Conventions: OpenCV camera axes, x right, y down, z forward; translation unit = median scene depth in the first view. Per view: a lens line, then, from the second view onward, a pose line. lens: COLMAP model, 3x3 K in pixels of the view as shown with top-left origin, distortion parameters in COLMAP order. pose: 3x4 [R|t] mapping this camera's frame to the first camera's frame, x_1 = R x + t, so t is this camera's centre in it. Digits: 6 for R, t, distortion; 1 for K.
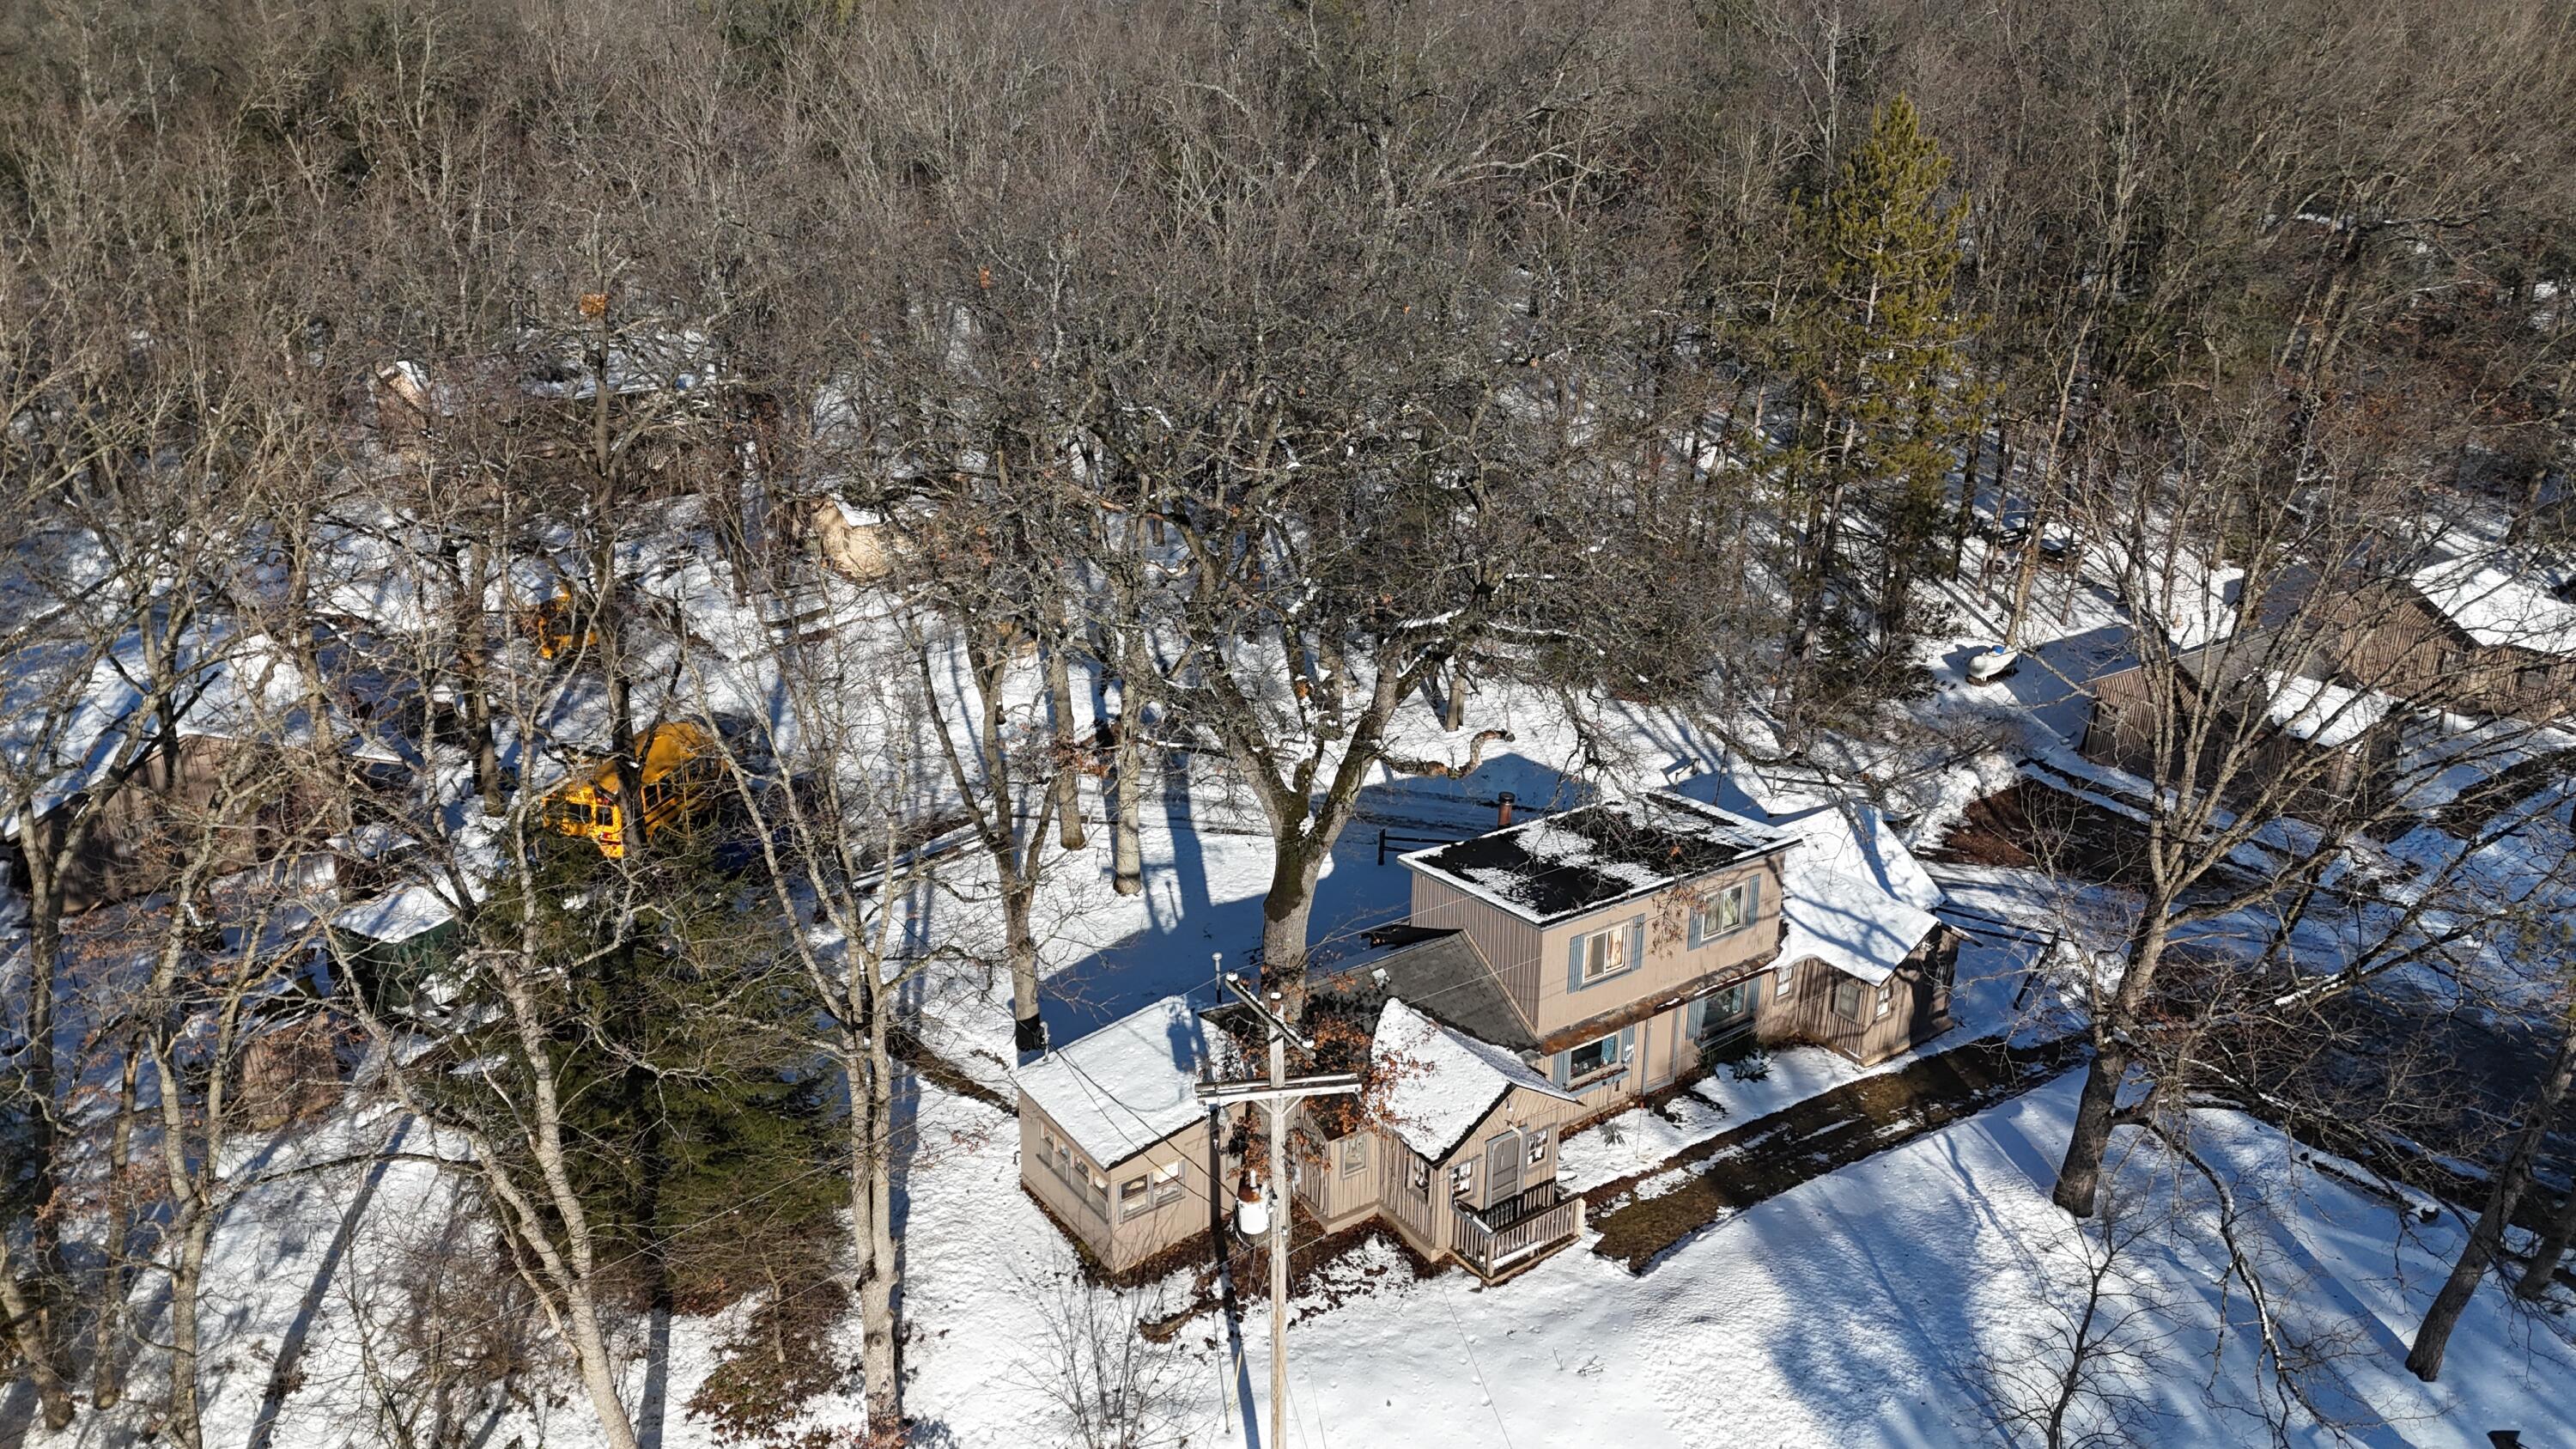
lens RADIAL K [[1882.6, 0, 1283.6], [0, 1882.6, 705.0], [0, 0, 1]] dist [0.069207, -0.056280]
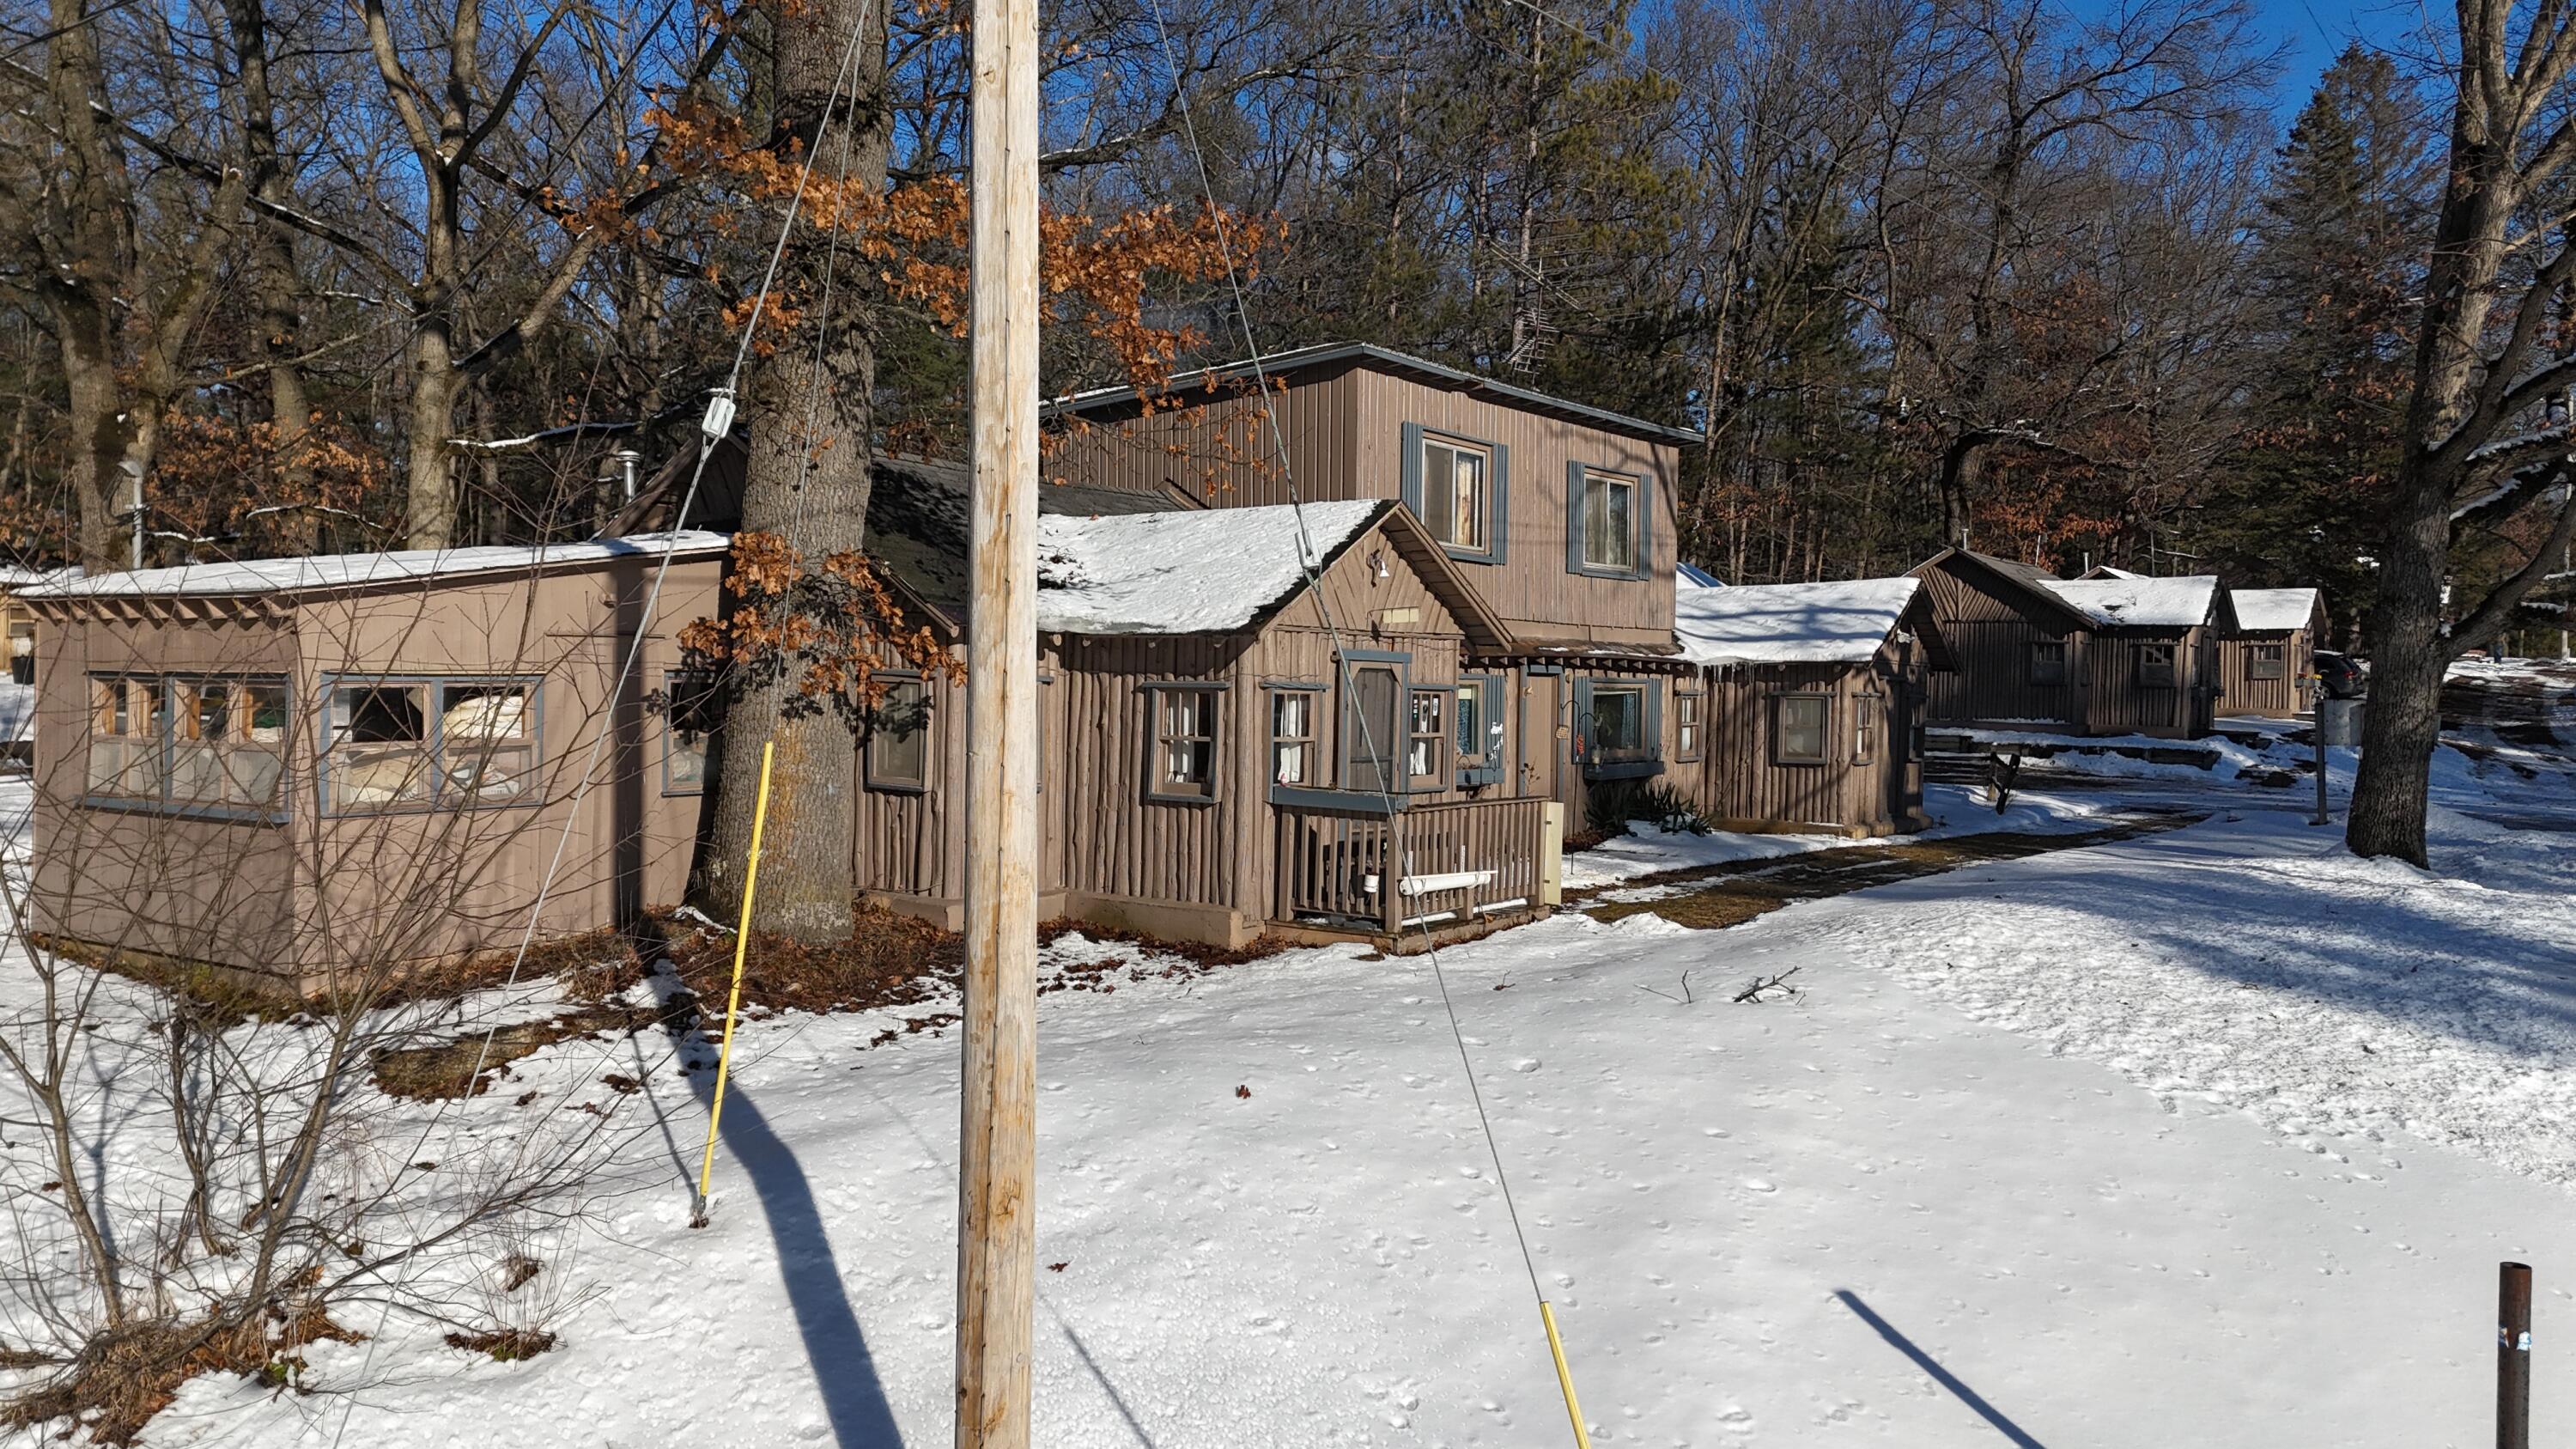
lens RADIAL K [[1882.6, 0, 1283.6], [0, 1882.6, 705.0], [0, 0, 1]] dist [0.069207, -0.056280]
pose [[0.947810, 0.003481, 0.318818, -0.034089], [0.102167, 0.943898, -0.314036, 0.370009], [-0.302024, 0.330219, 0.894280, 0.641279]]
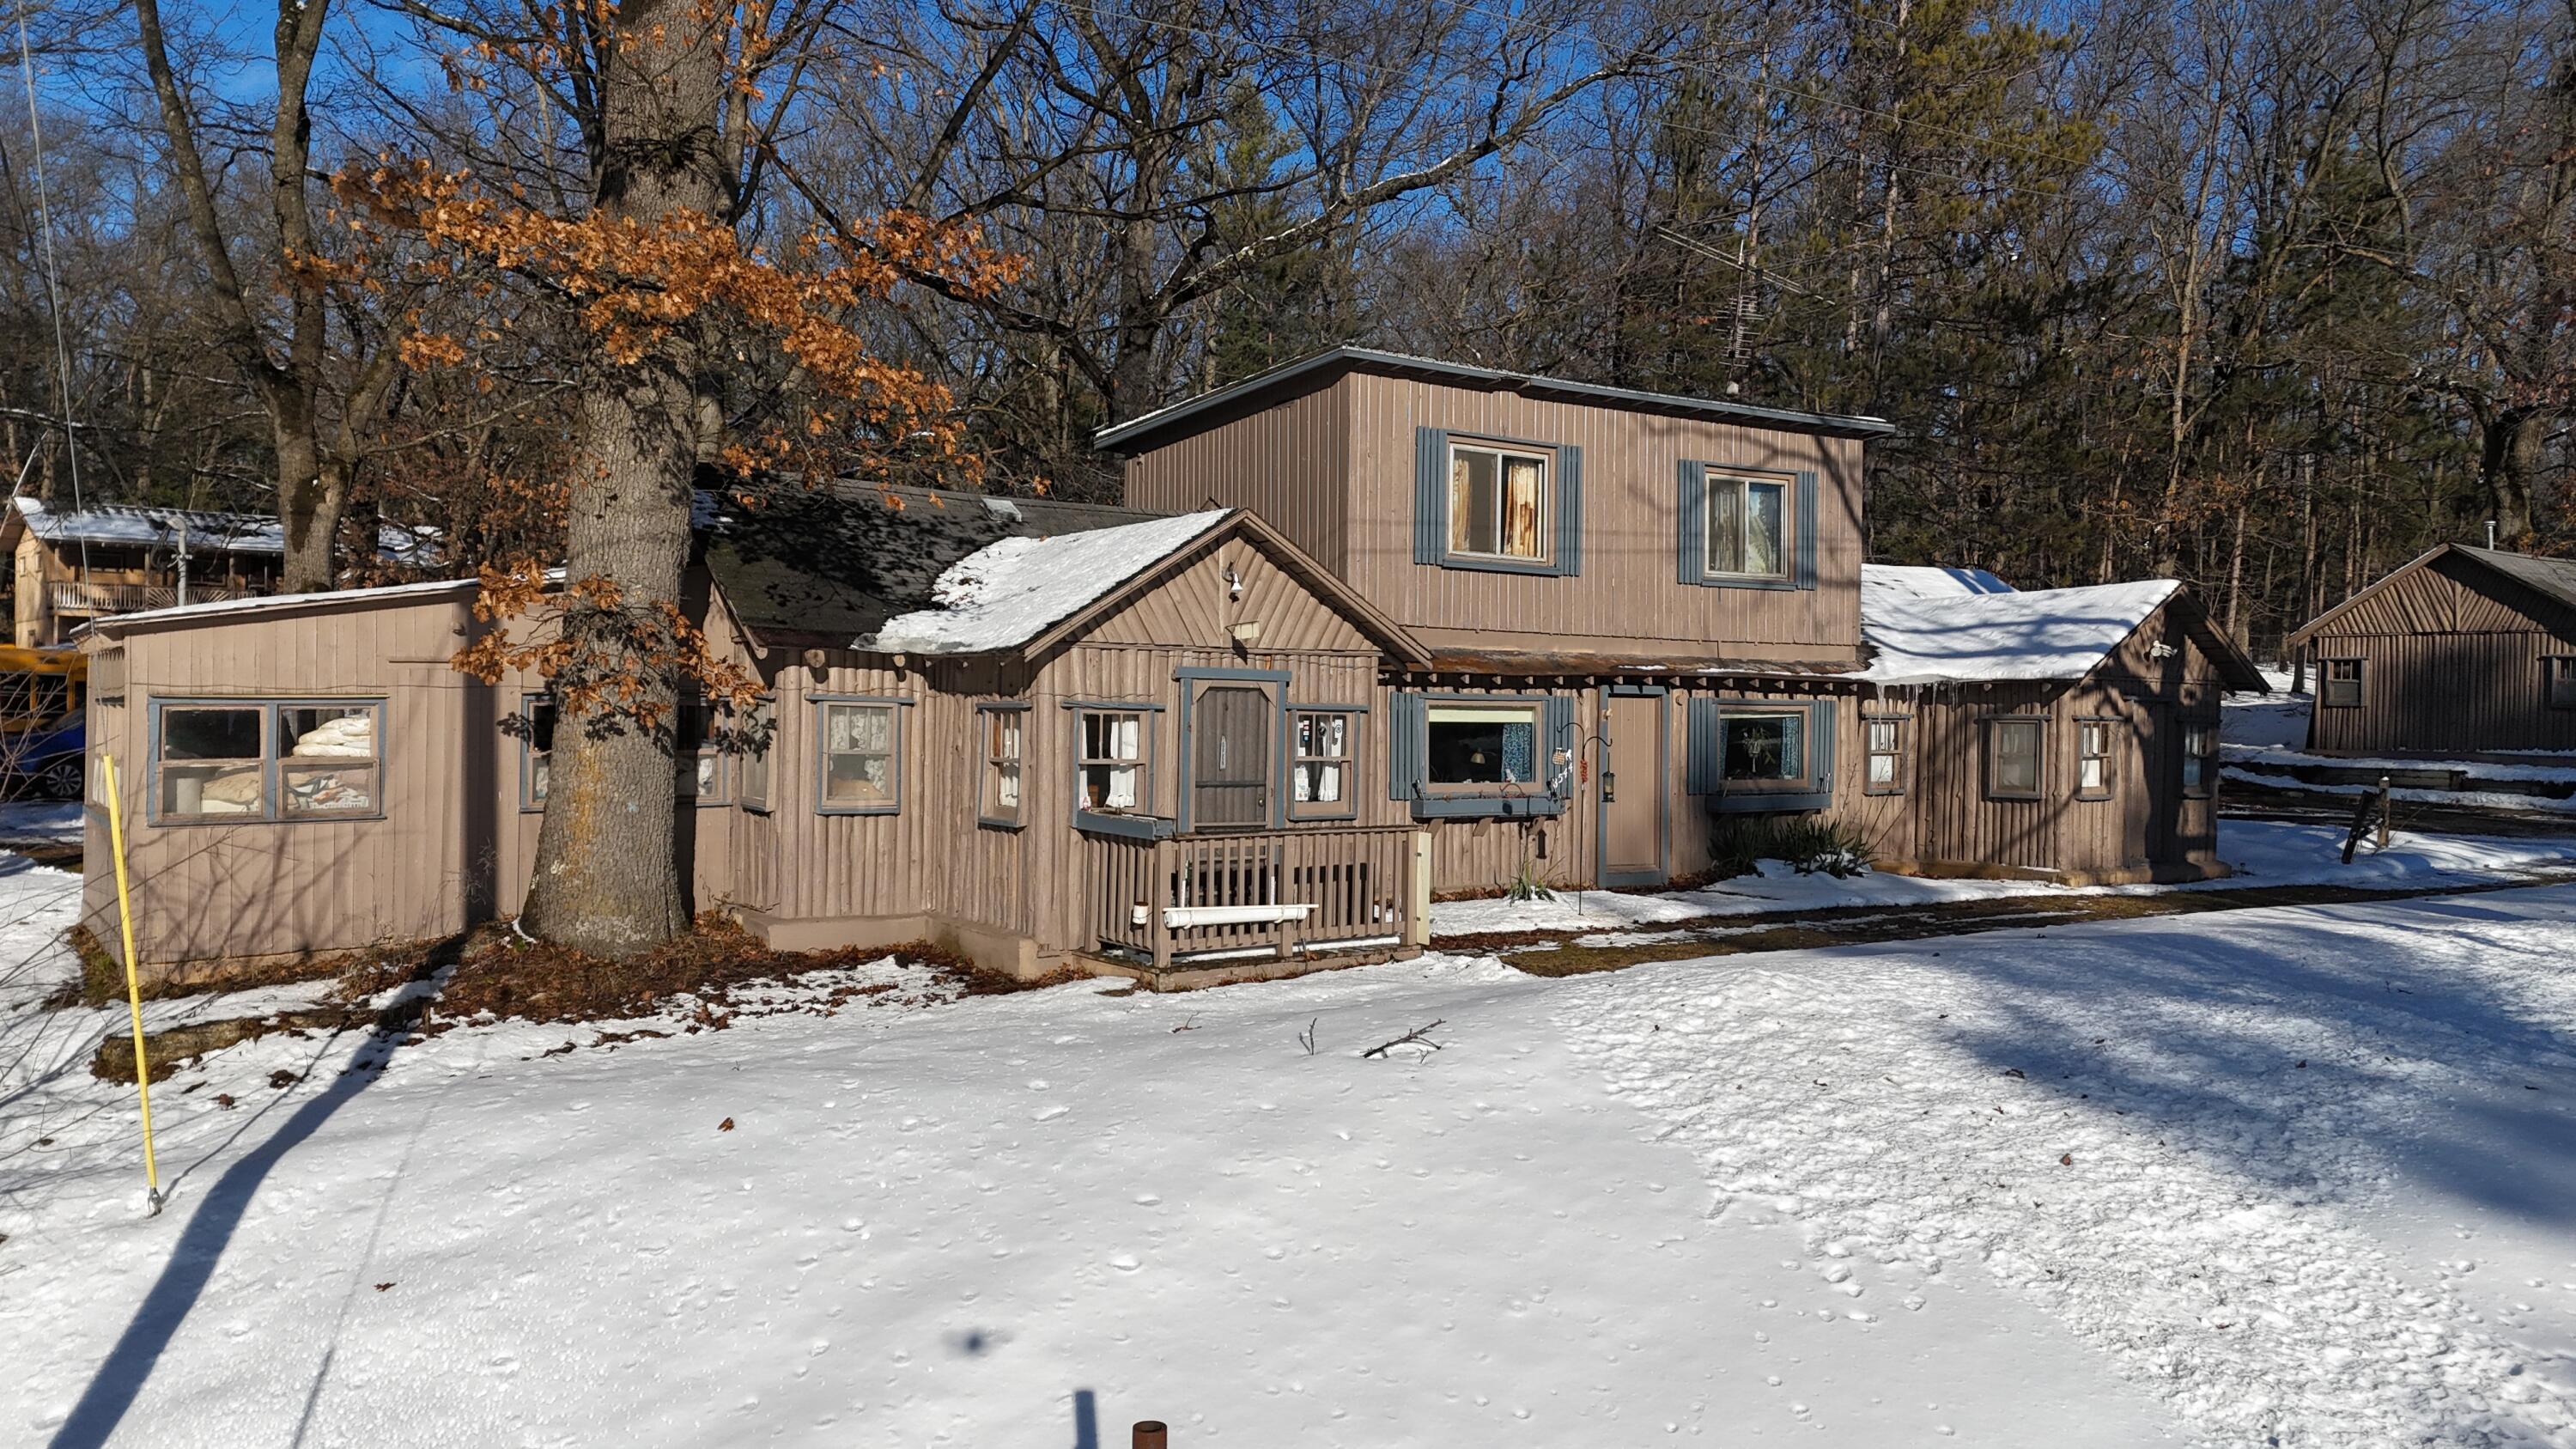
lens RADIAL K [[1882.6, 0, 1283.6], [0, 1882.6, 705.0], [0, 0, 1]] dist [0.069207, -0.056280]
pose [[0.999988, 0.003340, -0.003642, 0.131654], [-0.004395, 0.938033, -0.346518, 0.373198], [0.002259, 0.346529, 0.938036, 0.637634]]
